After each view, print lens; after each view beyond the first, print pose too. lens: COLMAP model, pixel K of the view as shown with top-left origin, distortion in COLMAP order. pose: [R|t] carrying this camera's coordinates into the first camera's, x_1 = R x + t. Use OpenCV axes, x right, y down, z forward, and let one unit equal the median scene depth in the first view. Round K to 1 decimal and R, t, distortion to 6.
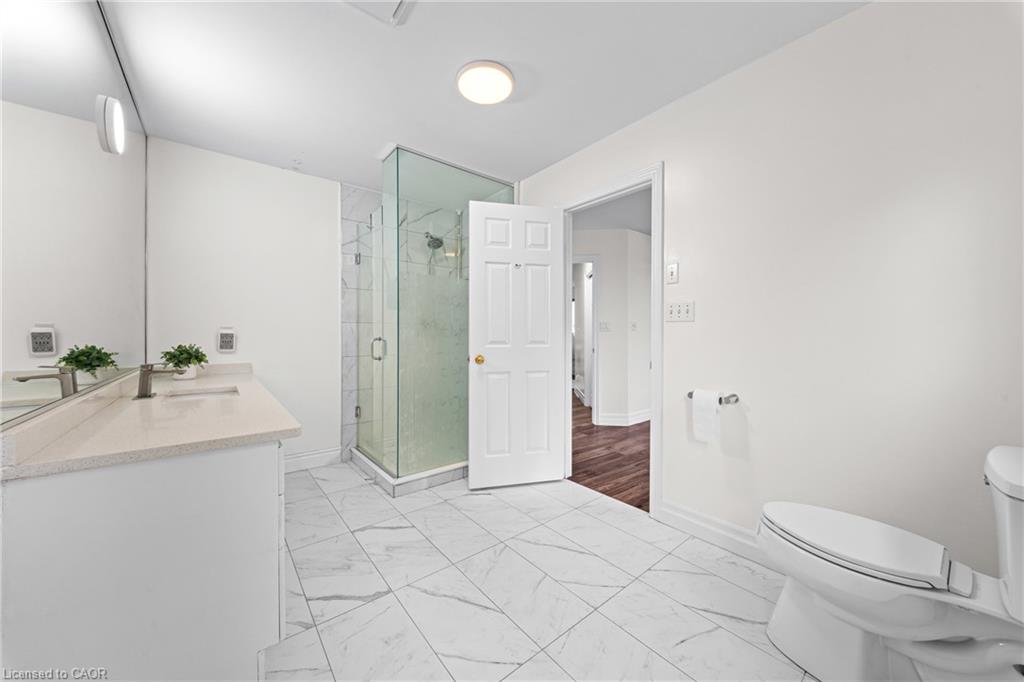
lens RADIAL K [[355.4, 0, 515.1], [0, 355.4, 337.4], [0, 0, 1]] dist [0.003403, 0.000083]
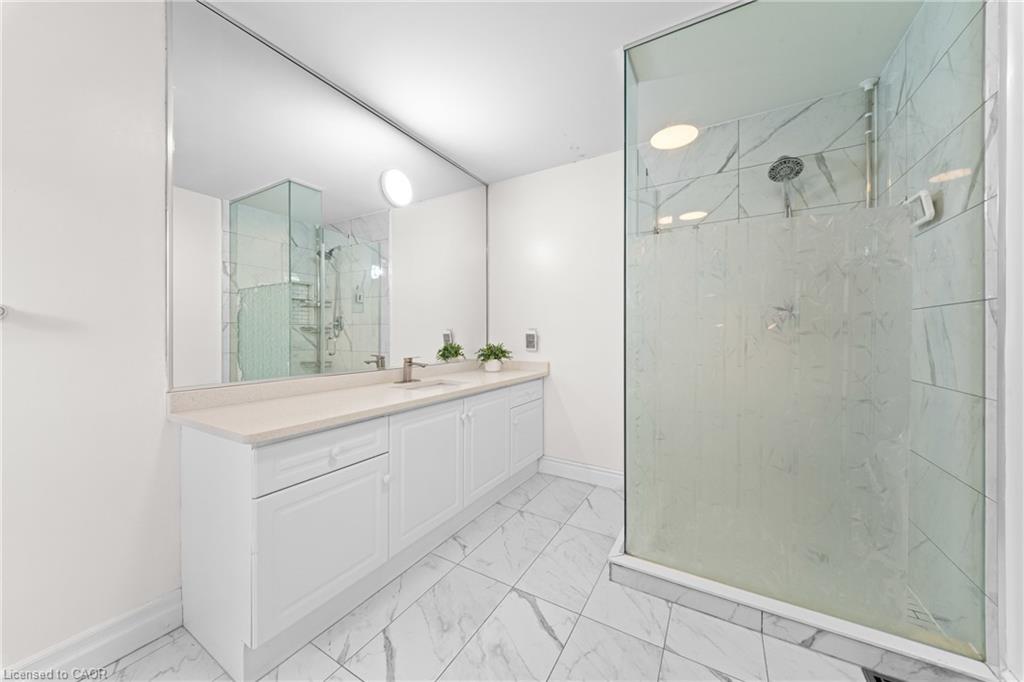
lens RADIAL K [[355.4, 0, 514.6], [0, 355.4, 335.6], [0, 0, 1]] dist [0.003403, 0.000083]
pose [[0.336031, -0.001028, -0.941850, 0.217630], [-0.008449, 0.999956, -0.004105, -0.000572], [0.941813, 0.009337, 0.336008, 0.585015]]
